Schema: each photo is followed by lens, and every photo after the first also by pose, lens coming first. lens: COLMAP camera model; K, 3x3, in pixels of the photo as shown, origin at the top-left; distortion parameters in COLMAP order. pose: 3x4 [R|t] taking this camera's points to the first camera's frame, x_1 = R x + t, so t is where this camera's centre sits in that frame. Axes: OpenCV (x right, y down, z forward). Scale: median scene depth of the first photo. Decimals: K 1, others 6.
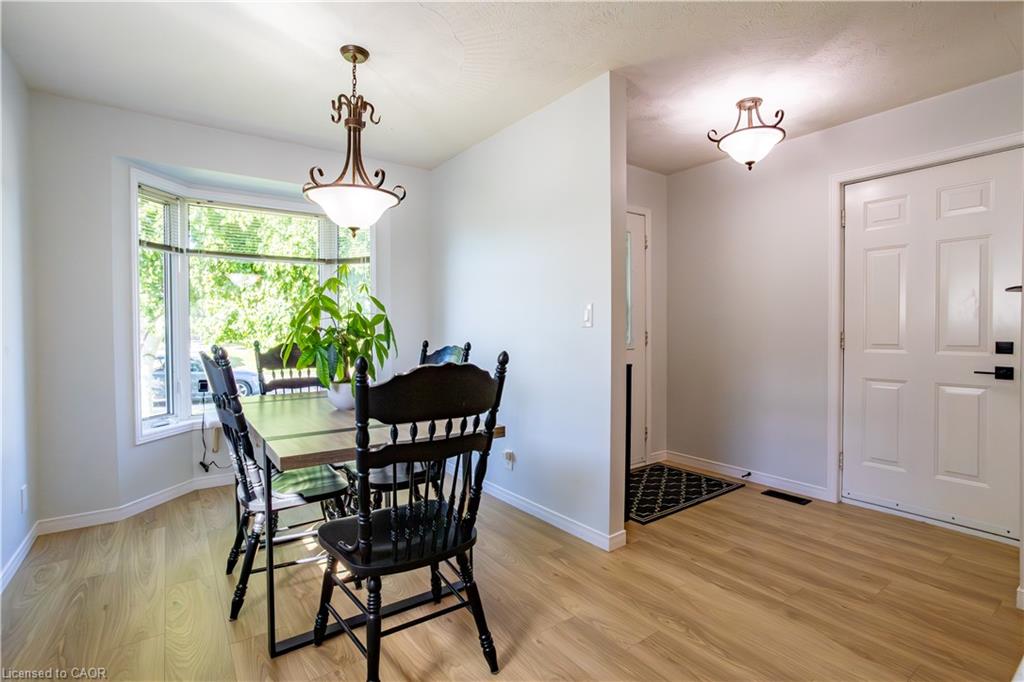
lens RADIAL K [[492.2, 0, 514.7], [0, 492.2, 335.6], [0, 0, 1]] dist [-0.062840, 0.035325]
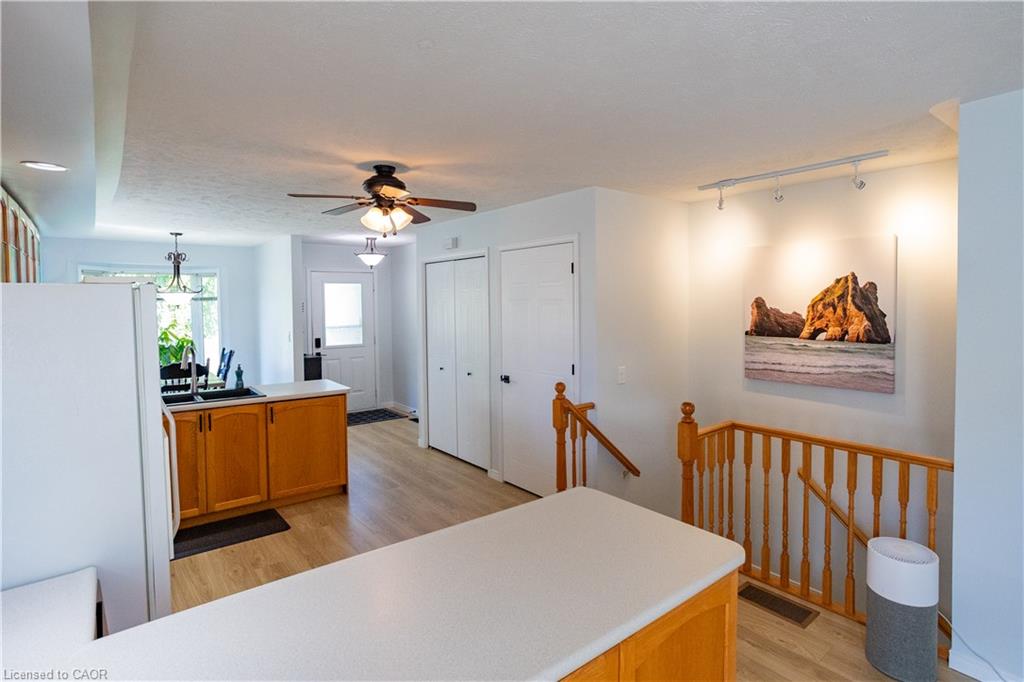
lens RADIAL K [[519.1, 0, 516.1], [0, 519.1, 342.7], [0, 0, 1]] dist [-0.065832, 0.071914]
pose [[0.999079, 0.002591, 0.042821, 0.913860], [-0.005342, 0.997919, 0.064261, -0.144636], [-0.042566, -0.064431, 0.997014, -1.208666]]
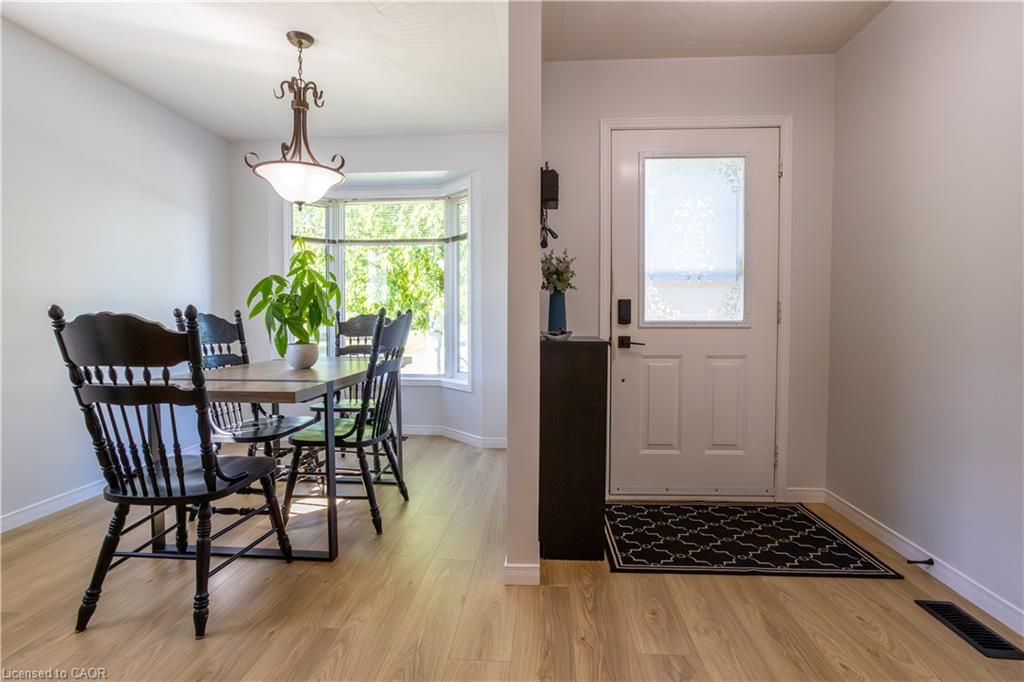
lens RADIAL K [[492.2, 0, 514.7], [0, 492.2, 335.6], [0, 0, 1]] dist [-0.062840, 0.035325]
pose [[0.766582, 0.027302, -0.641566, 0.533320], [-0.013545, 0.999561, 0.026353, 0.030701], [0.642004, -0.011511, 0.766615, 0.342256]]
